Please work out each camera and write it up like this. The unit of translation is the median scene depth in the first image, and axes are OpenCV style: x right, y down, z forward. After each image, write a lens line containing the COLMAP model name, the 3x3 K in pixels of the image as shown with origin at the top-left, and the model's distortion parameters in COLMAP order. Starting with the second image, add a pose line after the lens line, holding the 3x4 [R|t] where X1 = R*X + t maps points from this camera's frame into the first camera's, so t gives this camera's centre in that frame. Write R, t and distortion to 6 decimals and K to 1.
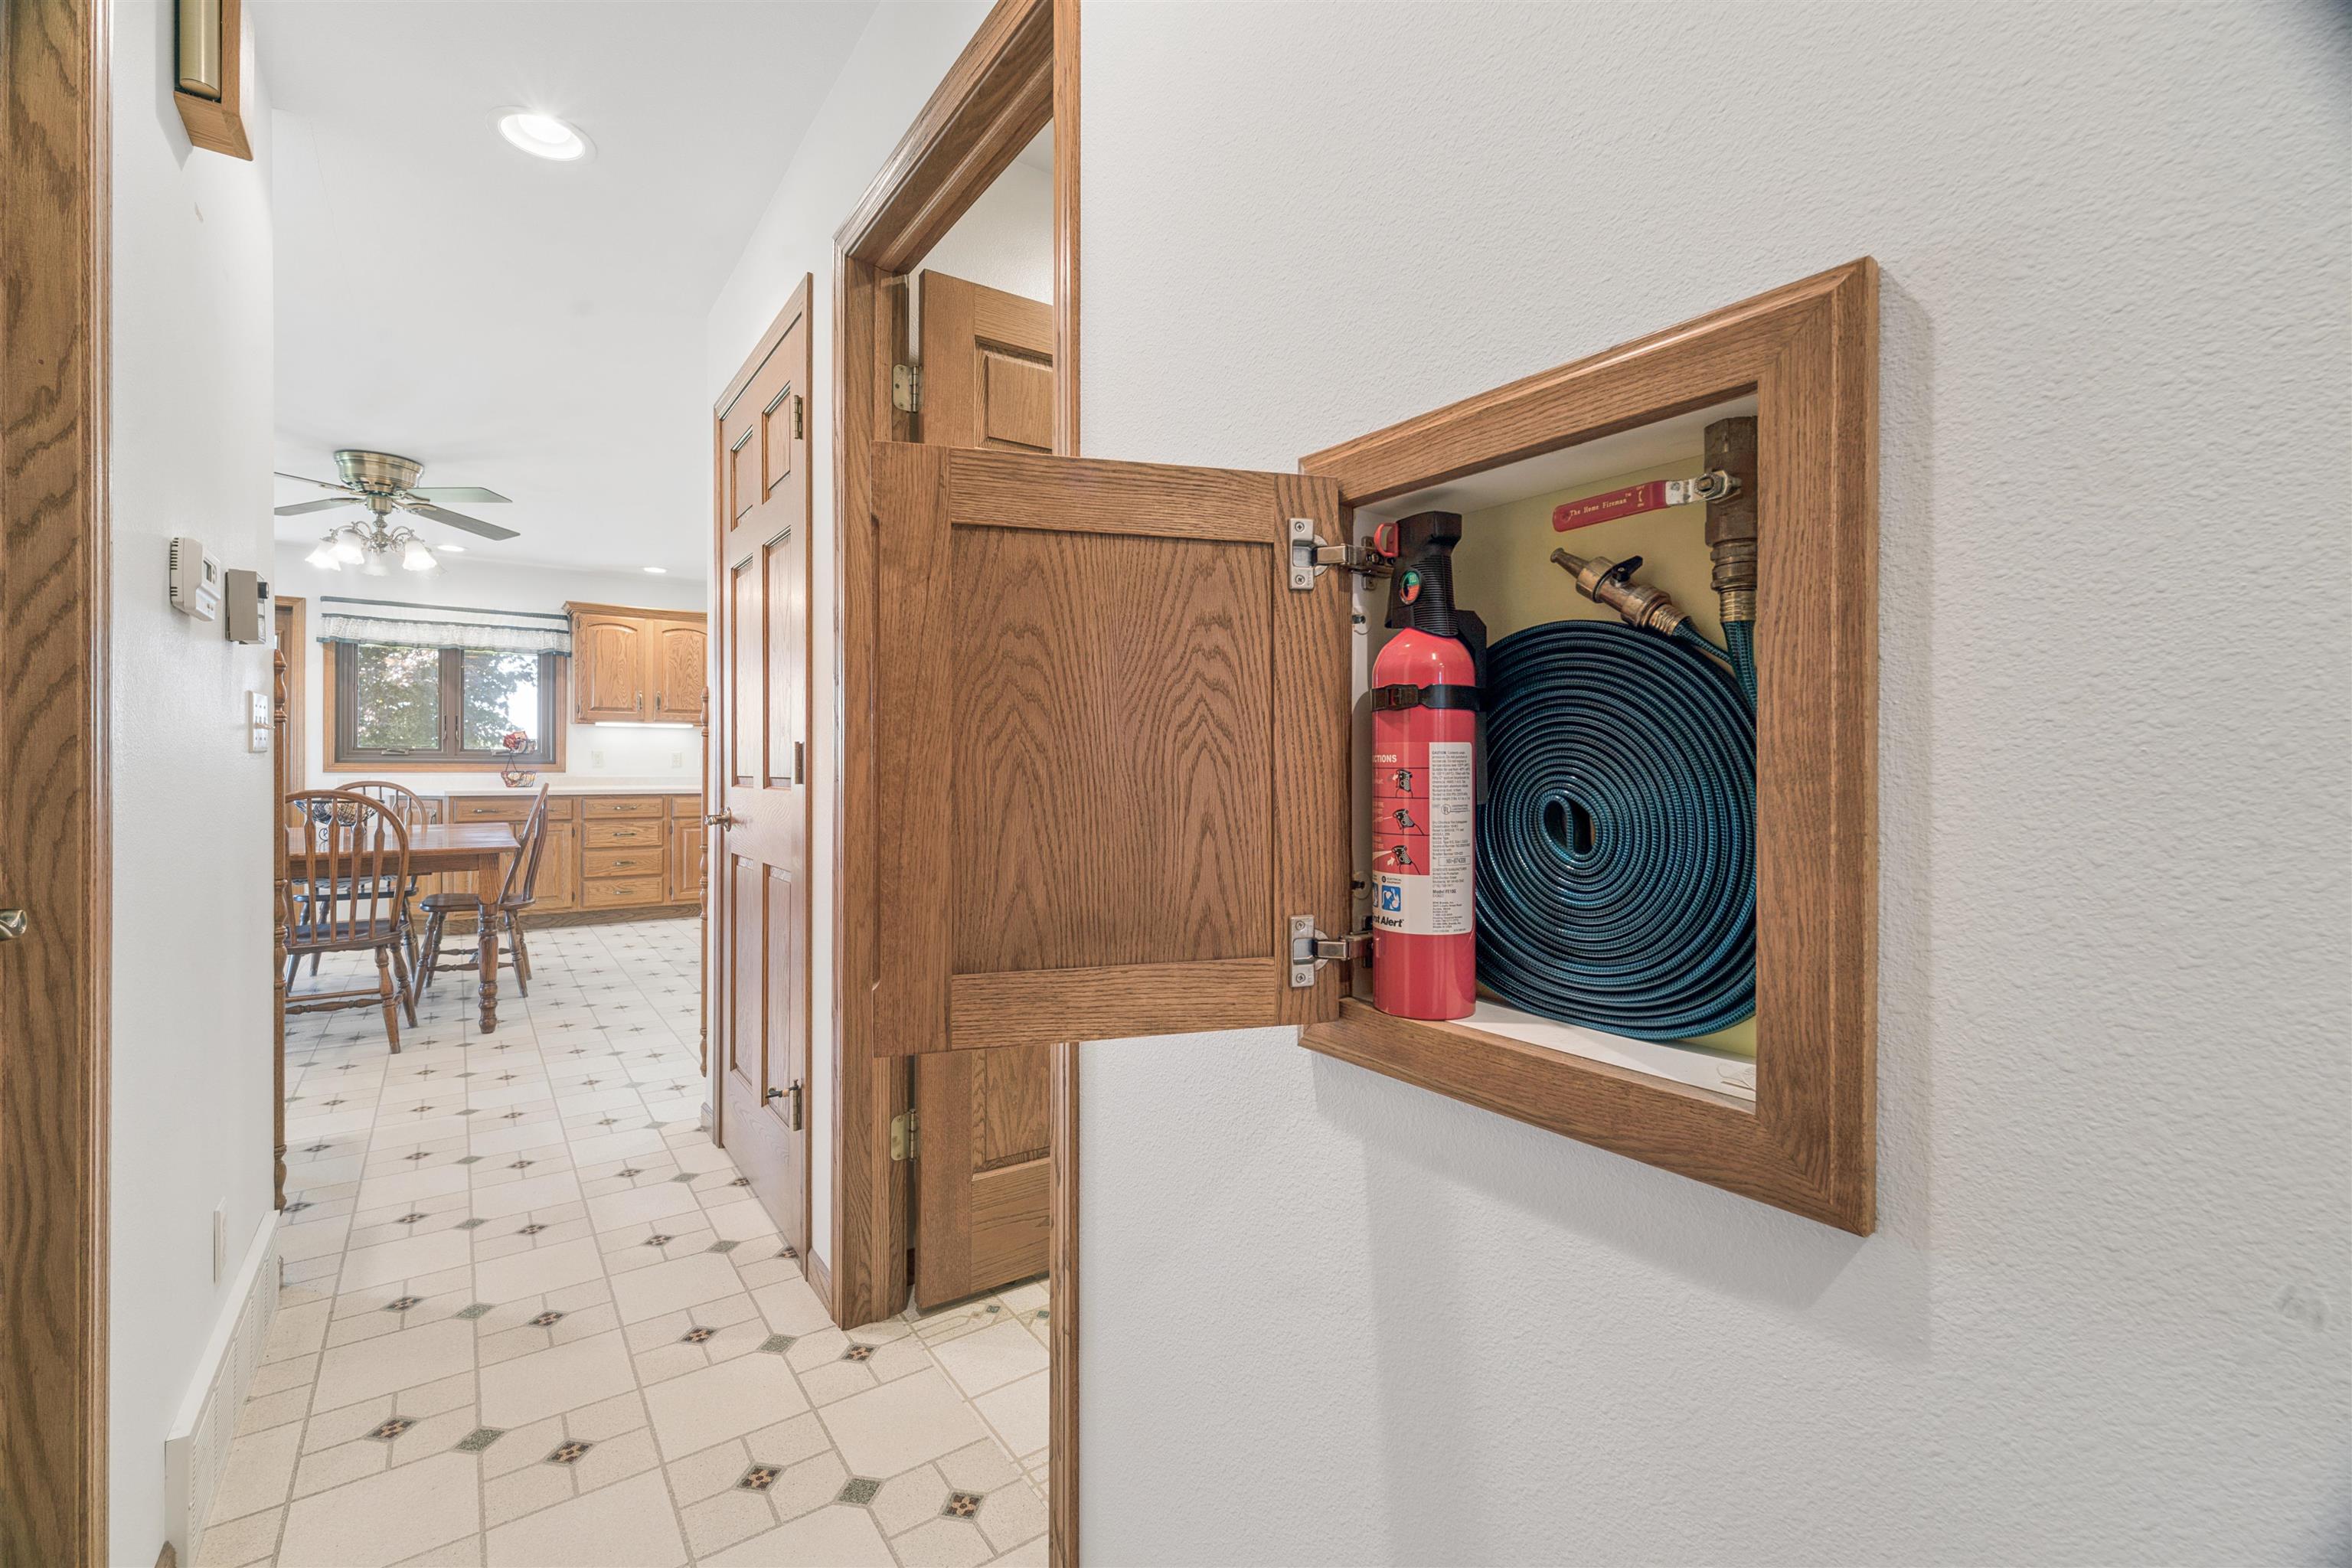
lens RADIAL K [[994.7, 0, 1184.0], [0, 994.7, 766.7], [0, 0, 1]] dist [-0.000946, -0.000199]
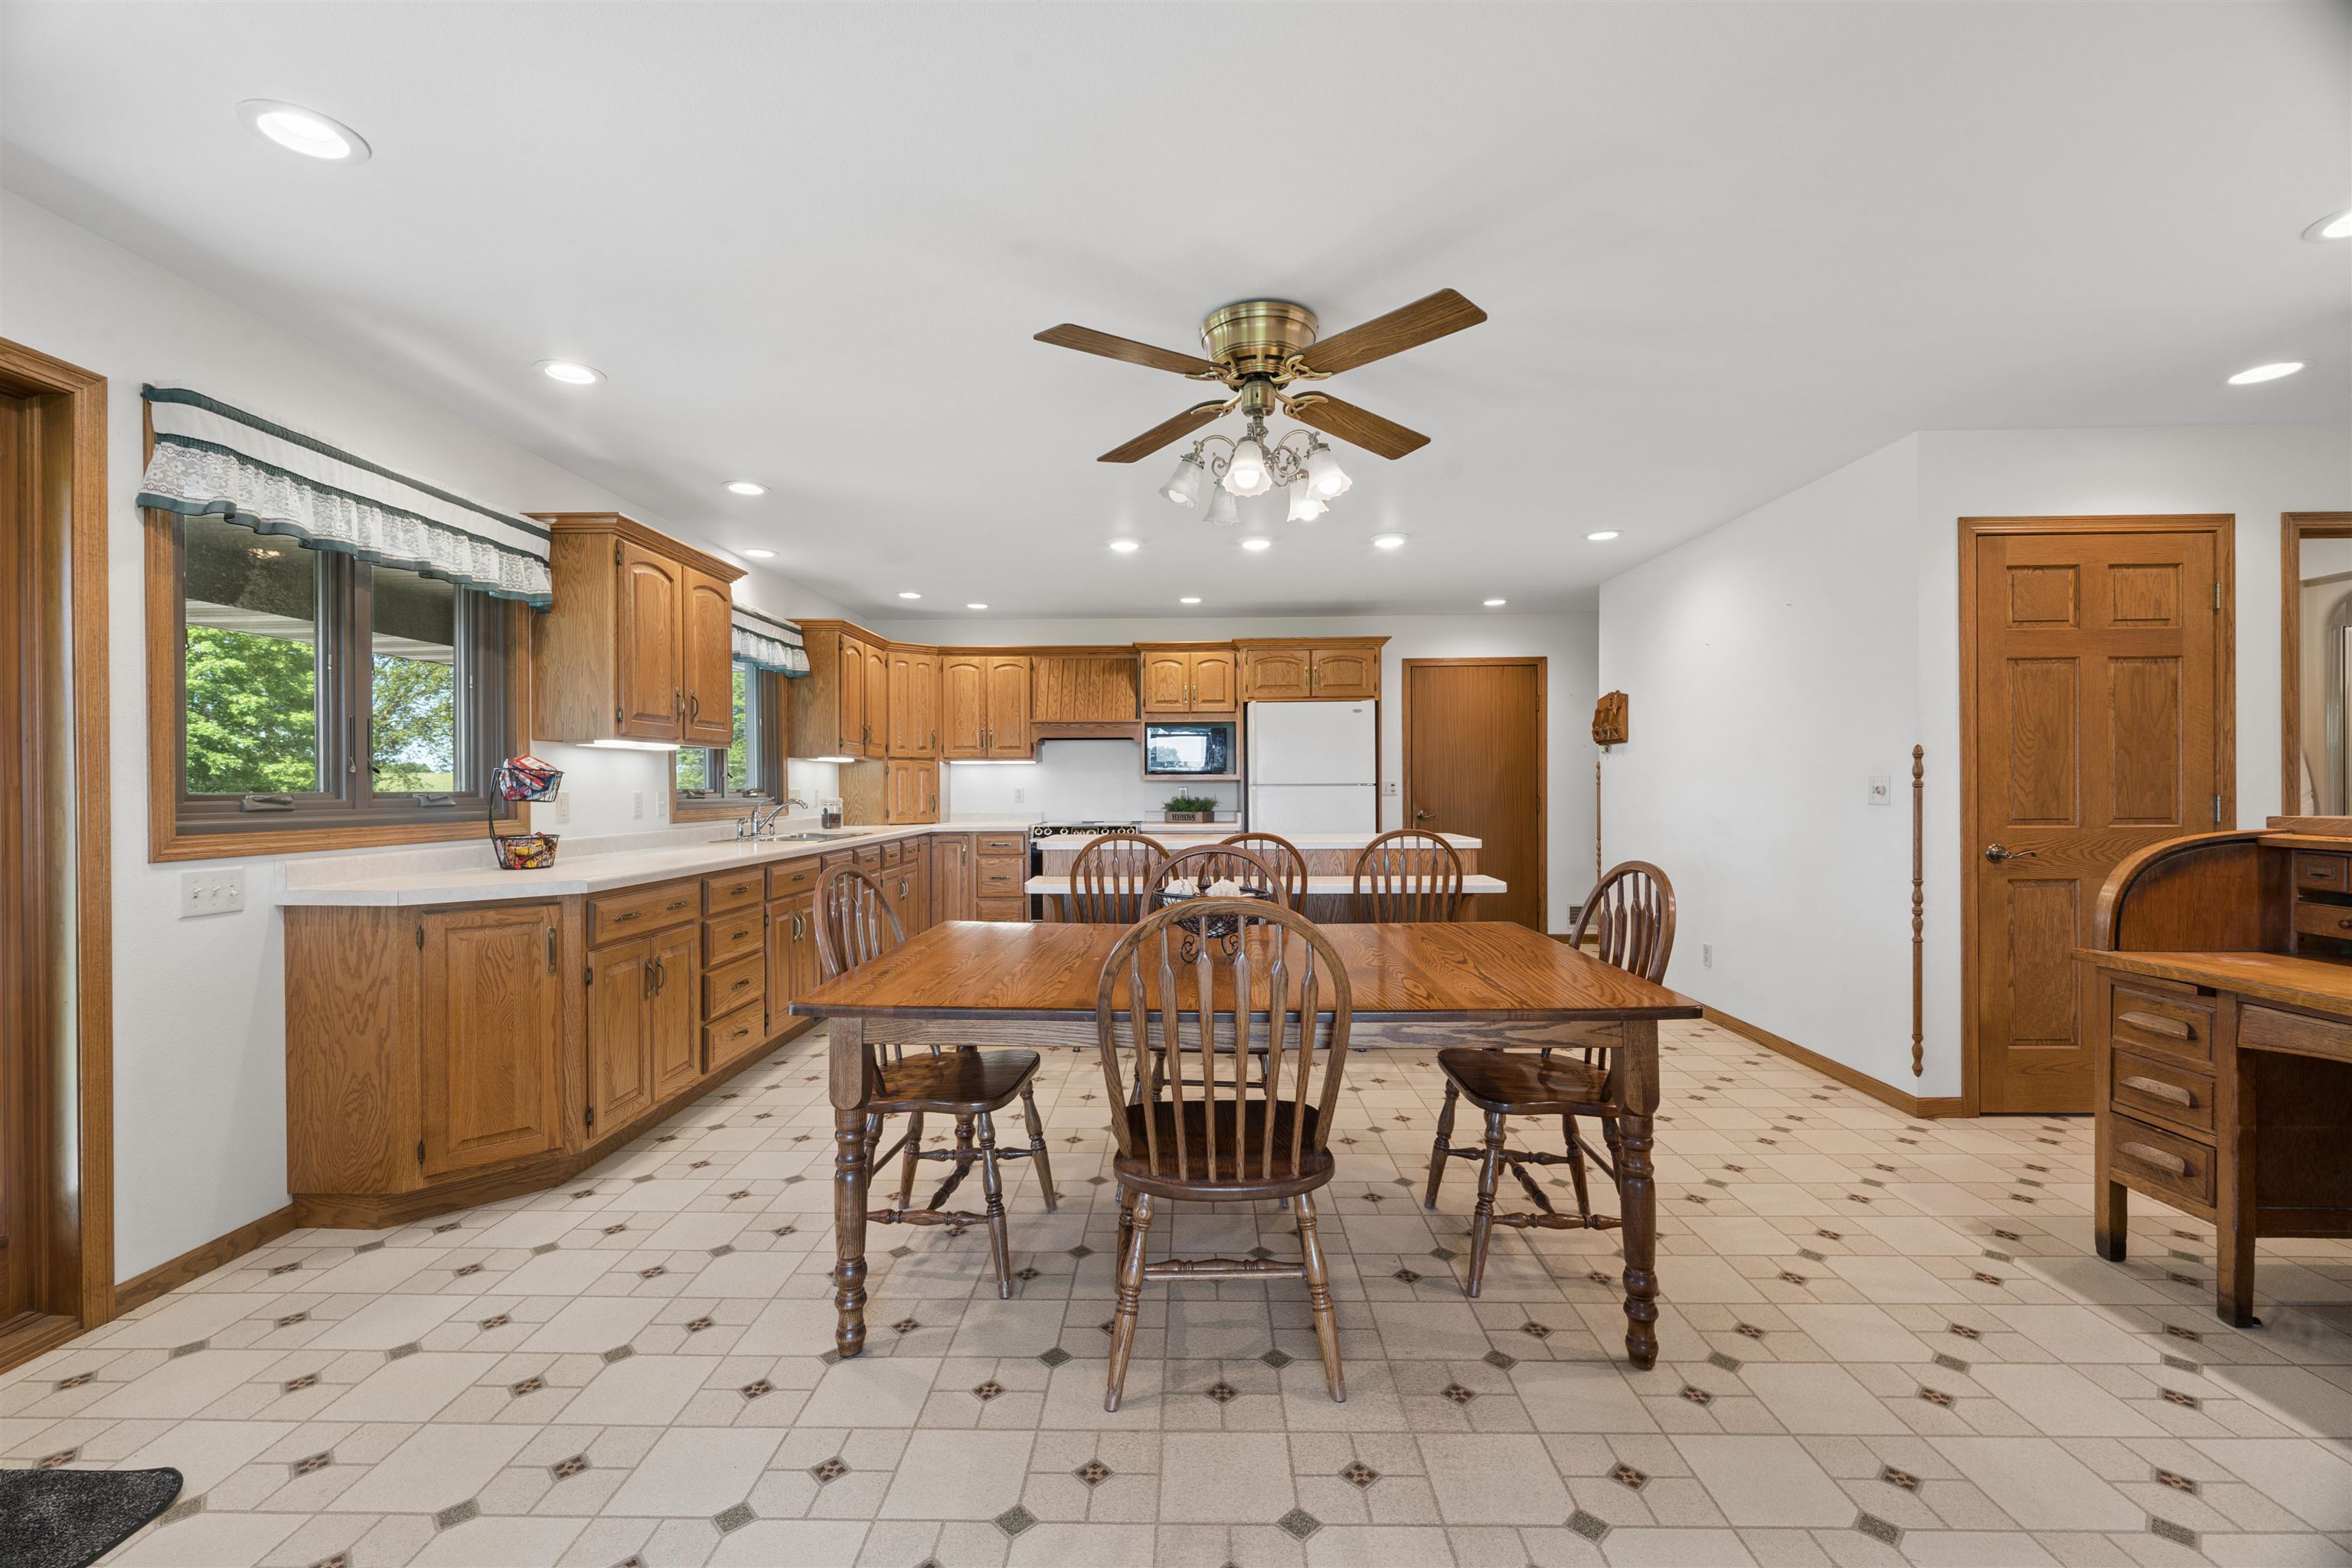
lens RADIAL K [[990.8, 0, 1179.9], [0, 990.8, 786.6], [0, 0, 1]] dist [-0.002120, -0.000225]
pose [[0.599663, -0.006045, 0.800230, -0.858557], [0.006422, 0.999976, 0.002742, -0.019367], [-0.800227, 0.003495, 0.599687, 0.437574]]
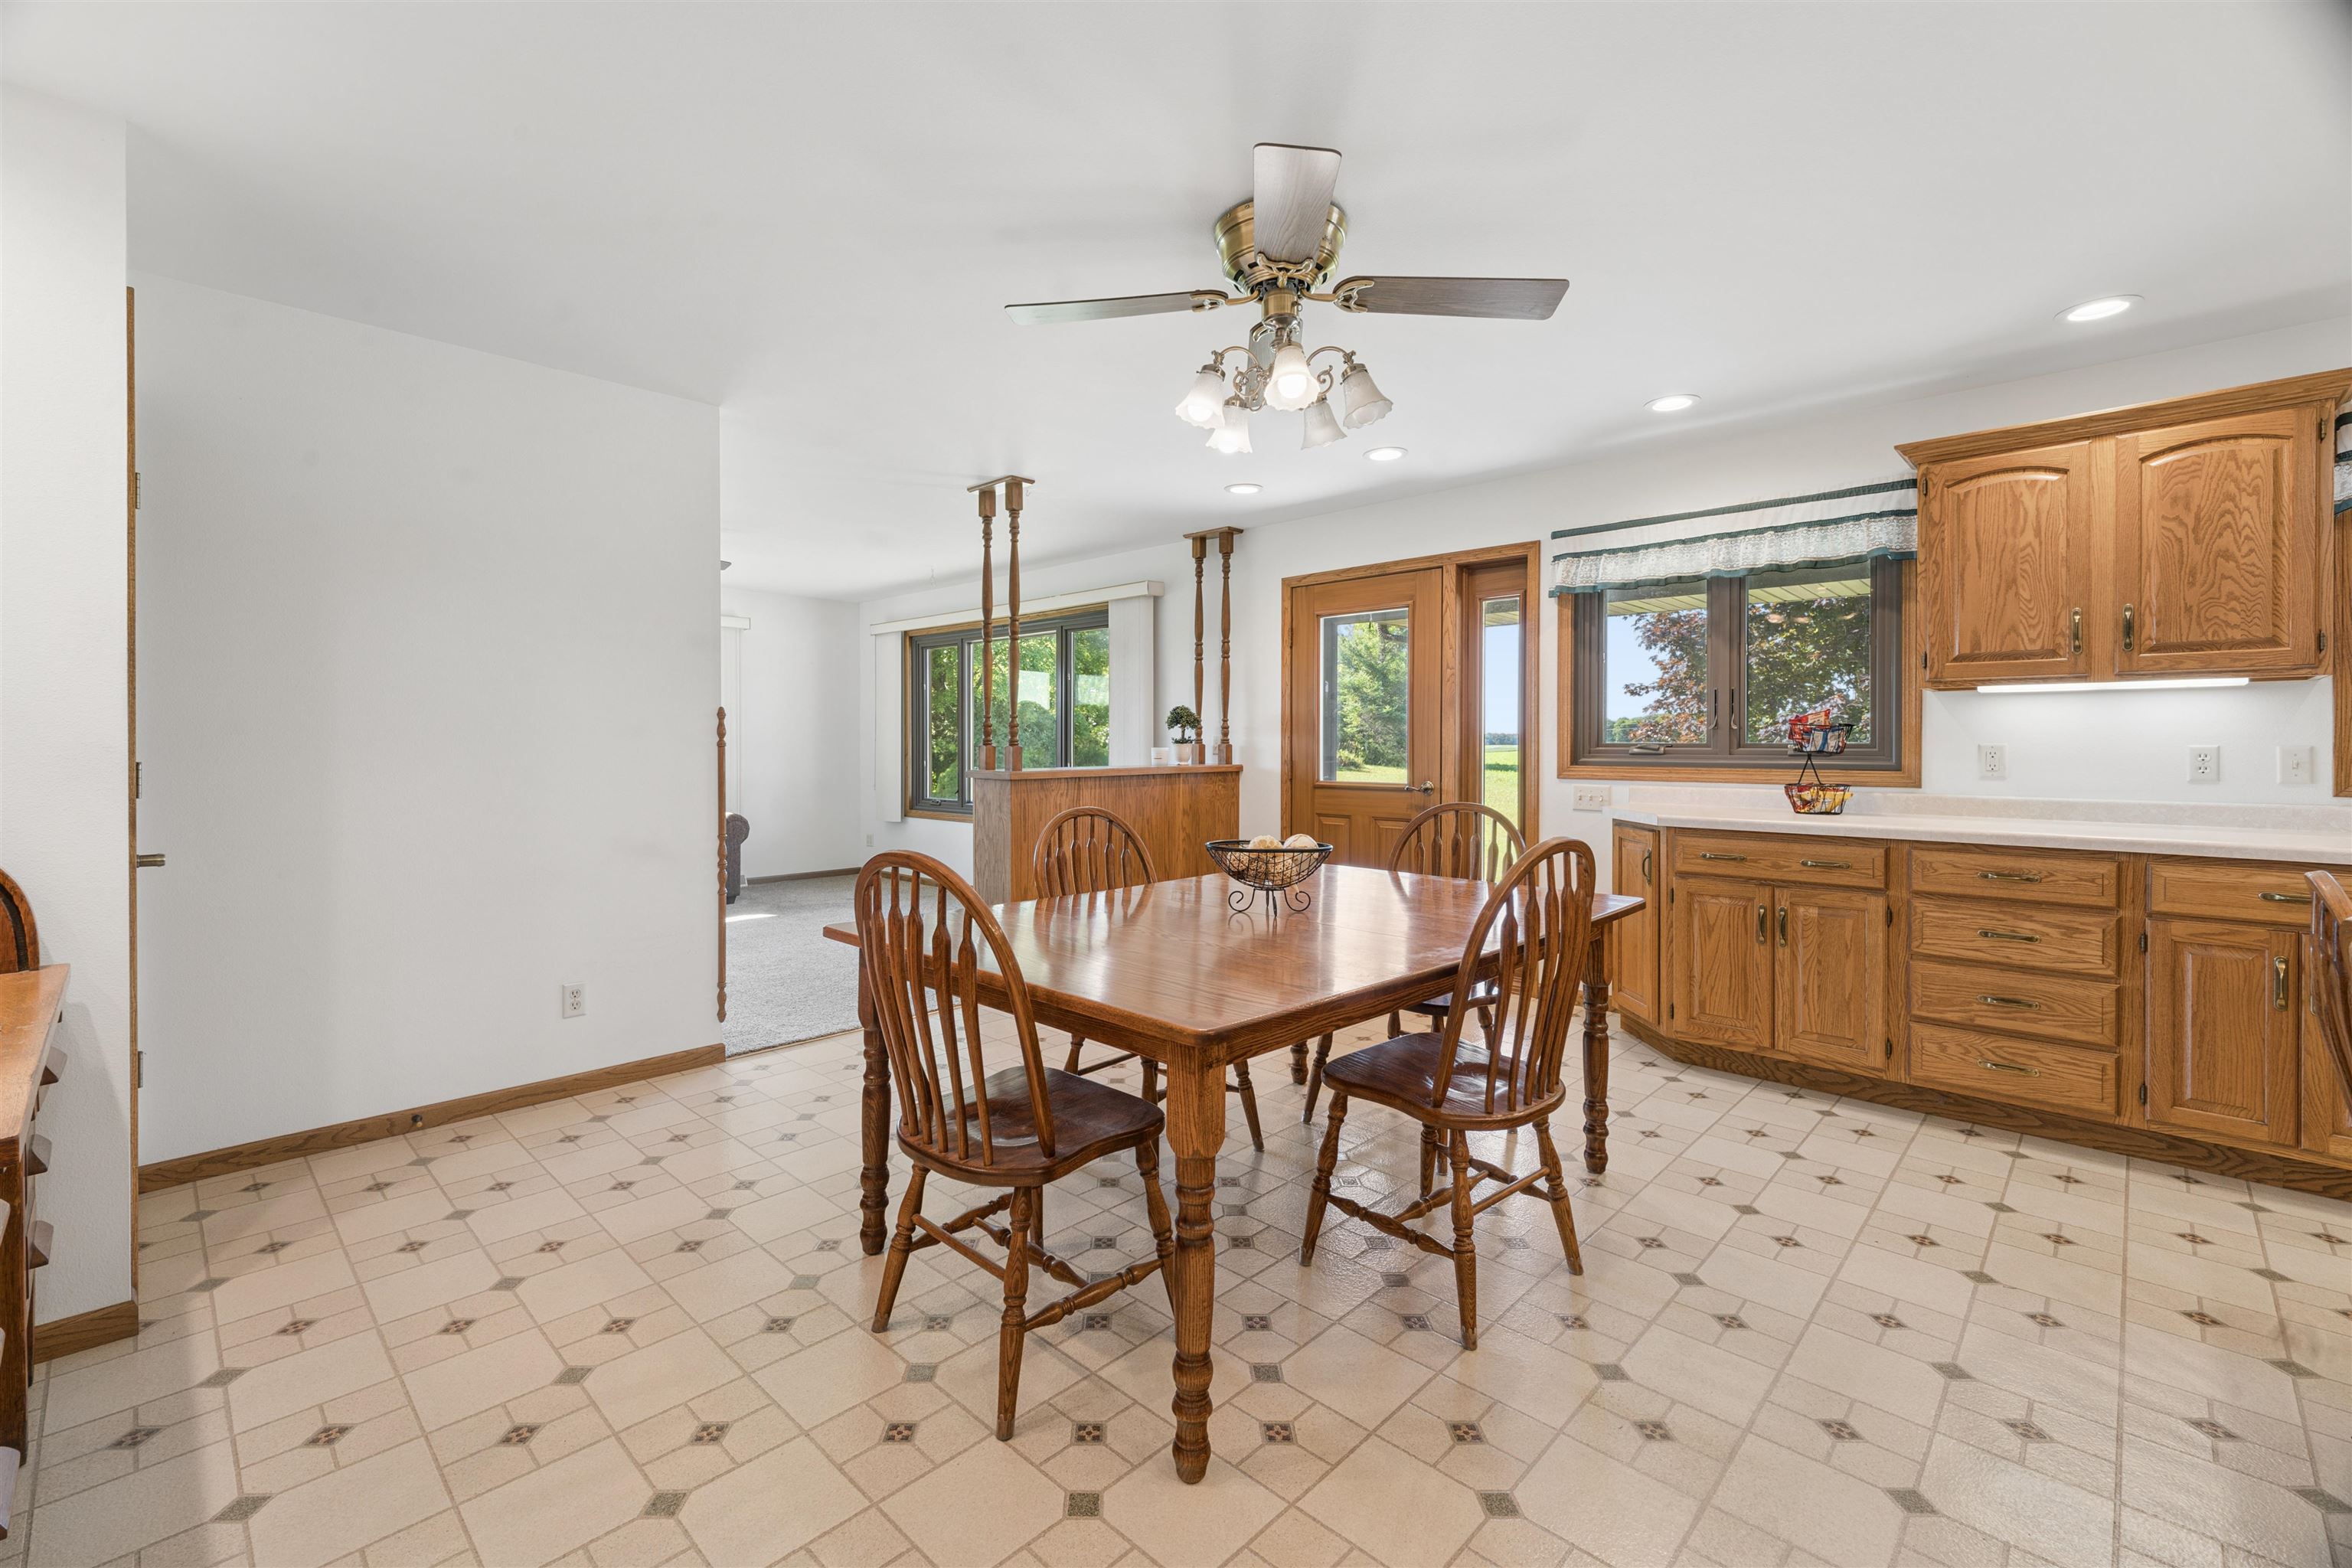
lens RADIAL K [[1005.6, 0, 1158.1], [0, 1005.6, 748.9], [0, 0, 1]] dist [0.006428, -0.000278]
pose [[0.170980, 0.004513, -0.985264, -0.183847], [-0.000428, 0.999990, 0.004506, -0.017045], [0.985274, -0.000349, 0.170980, 0.544447]]
